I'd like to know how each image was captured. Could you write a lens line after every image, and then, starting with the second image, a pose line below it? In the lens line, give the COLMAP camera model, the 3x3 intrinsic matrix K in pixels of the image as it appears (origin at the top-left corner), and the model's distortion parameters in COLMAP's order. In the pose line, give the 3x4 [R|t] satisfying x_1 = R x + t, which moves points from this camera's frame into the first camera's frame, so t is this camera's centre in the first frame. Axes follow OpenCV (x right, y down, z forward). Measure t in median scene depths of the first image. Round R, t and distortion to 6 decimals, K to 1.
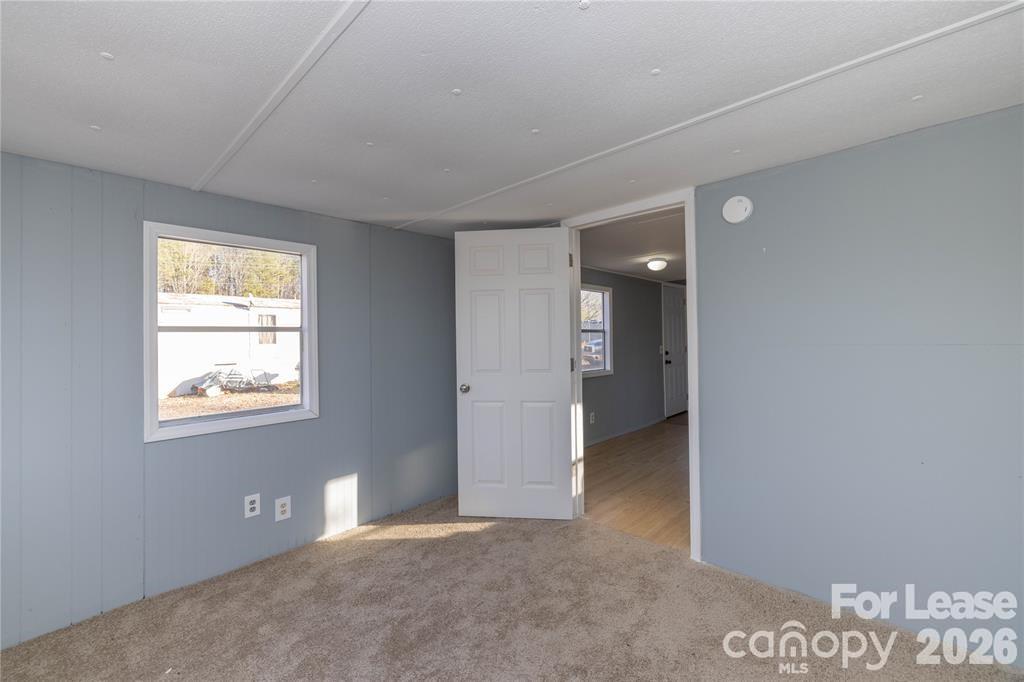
lens RADIAL K [[425.5, 0, 508.6], [0, 425.5, 334.7], [0, 0, 1]] dist [0.000333, 0.000833]
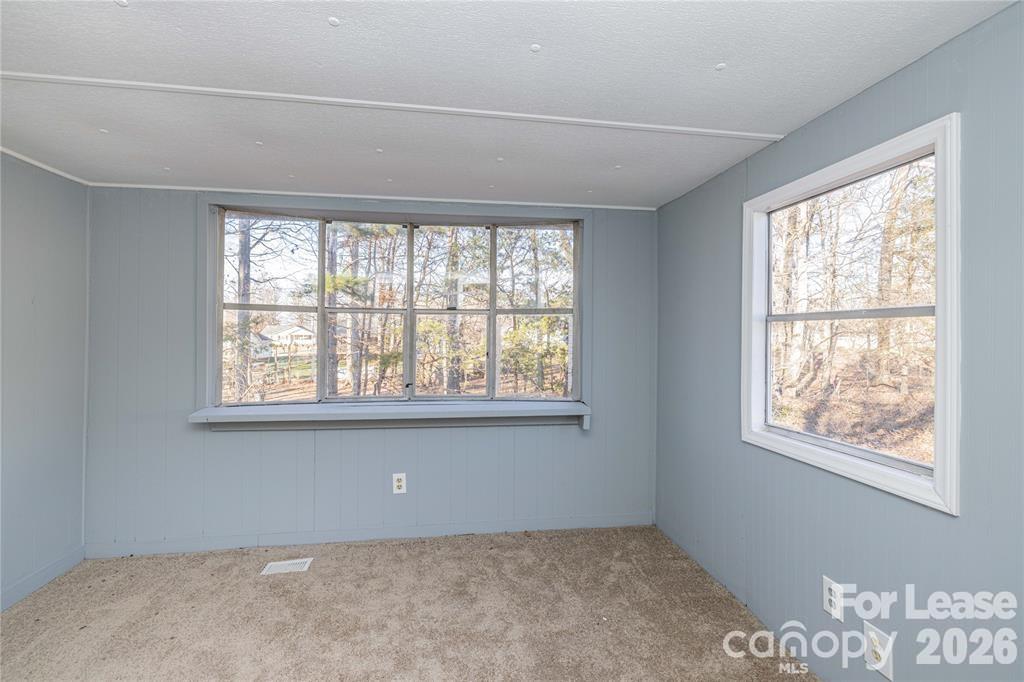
lens RADIAL K [[425.5, 0, 508.6], [0, 425.5, 334.7], [0, 0, 1]] dist [0.000333, 0.000833]
pose [[-0.611273, 0.012142, -0.791327, 0.155668], [0.004702, 0.999920, 0.011711, 0.005831], [0.791406, 0.003437, -0.611281, 0.898602]]
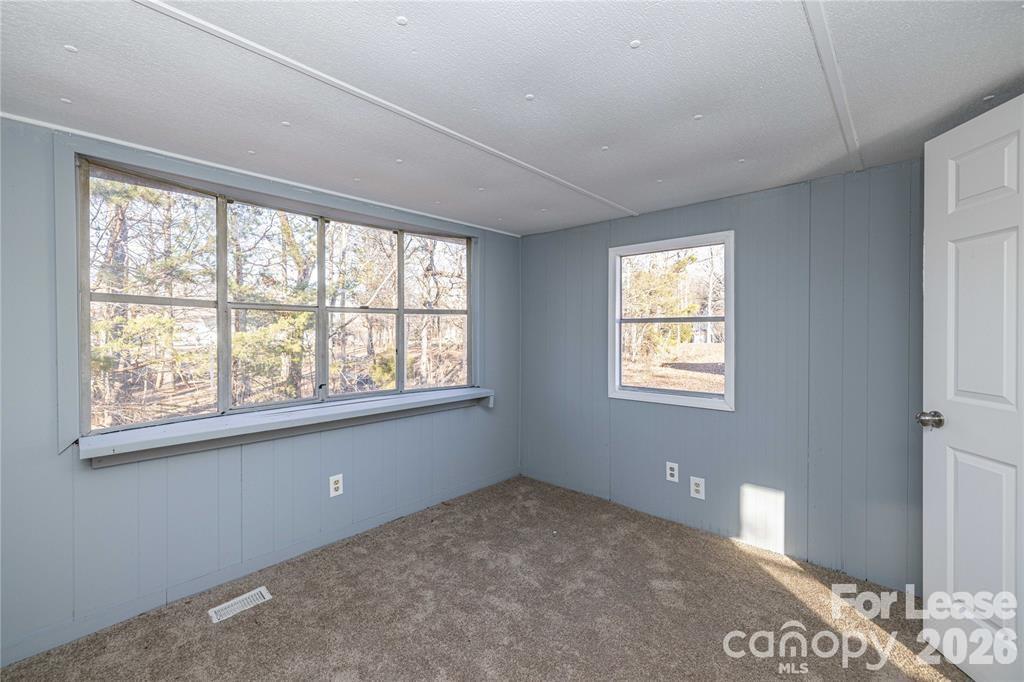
lens RADIAL K [[425.5, 0, 508.6], [0, 425.5, 334.7], [0, 0, 1]] dist [0.000333, 0.000833]
pose [[0.016270, 0.021479, -0.999637, 0.488706], [0.004799, 0.999756, 0.021559, 0.000272], [0.999856, -0.005148, 0.016163, 0.483444]]
